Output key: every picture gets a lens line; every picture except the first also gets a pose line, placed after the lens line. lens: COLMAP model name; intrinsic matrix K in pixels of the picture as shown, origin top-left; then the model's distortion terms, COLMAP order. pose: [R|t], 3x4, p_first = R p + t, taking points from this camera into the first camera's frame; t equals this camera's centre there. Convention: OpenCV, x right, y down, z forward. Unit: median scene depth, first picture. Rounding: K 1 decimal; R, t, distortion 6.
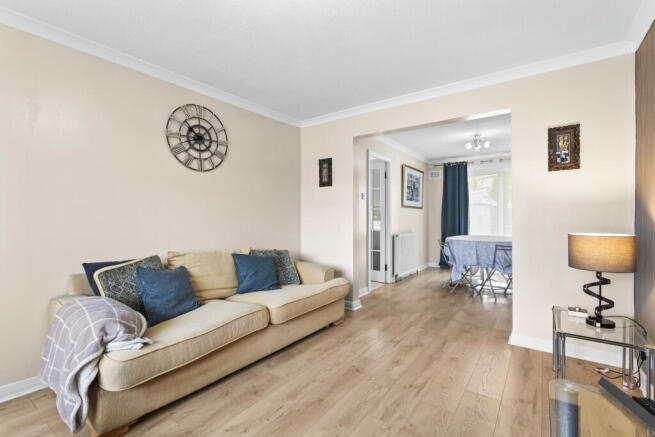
lens RADIAL K [[300.5, 0, 329.5], [0, 300.5, 218.7], [0, 0, 1]] dist [0.001750, 0.000110]
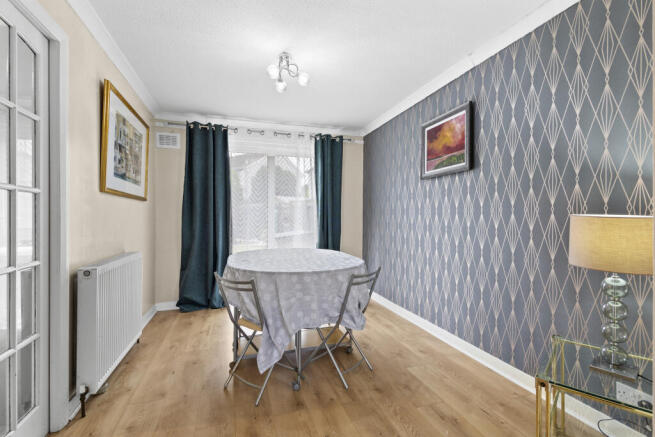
lens RADIAL K [[300.5, 0, 326.3], [0, 300.5, 217.2], [0, 0, 1]] dist [0.001750, 0.000110]
pose [[0.603214, 0.003145, 0.797573, 0.116797], [0.004200, 0.999966, -0.007119, -0.001780], [-0.797568, 0.007644, 0.603180, 0.583423]]
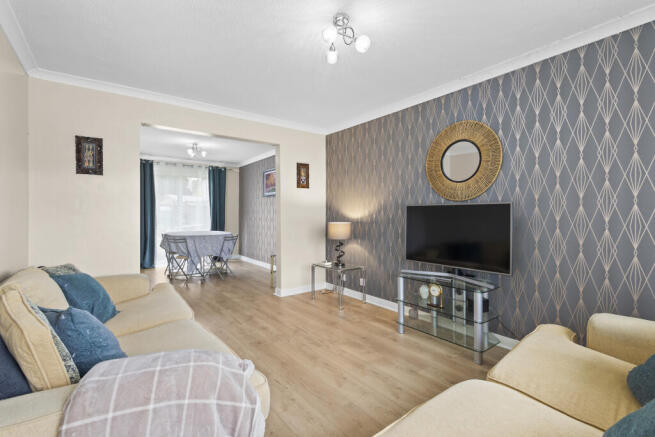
lens RADIAL K [[300.5, 0, 328.2], [0, 300.5, 214.4], [0, 0, 1]] dist [0.001750, 0.000110]
pose [[0.293119, 0.000331, 0.956076, -0.418557], [0.006717, 0.999975, -0.002406, -0.001417], [-0.956053, 0.007127, 0.293109, 0.163754]]
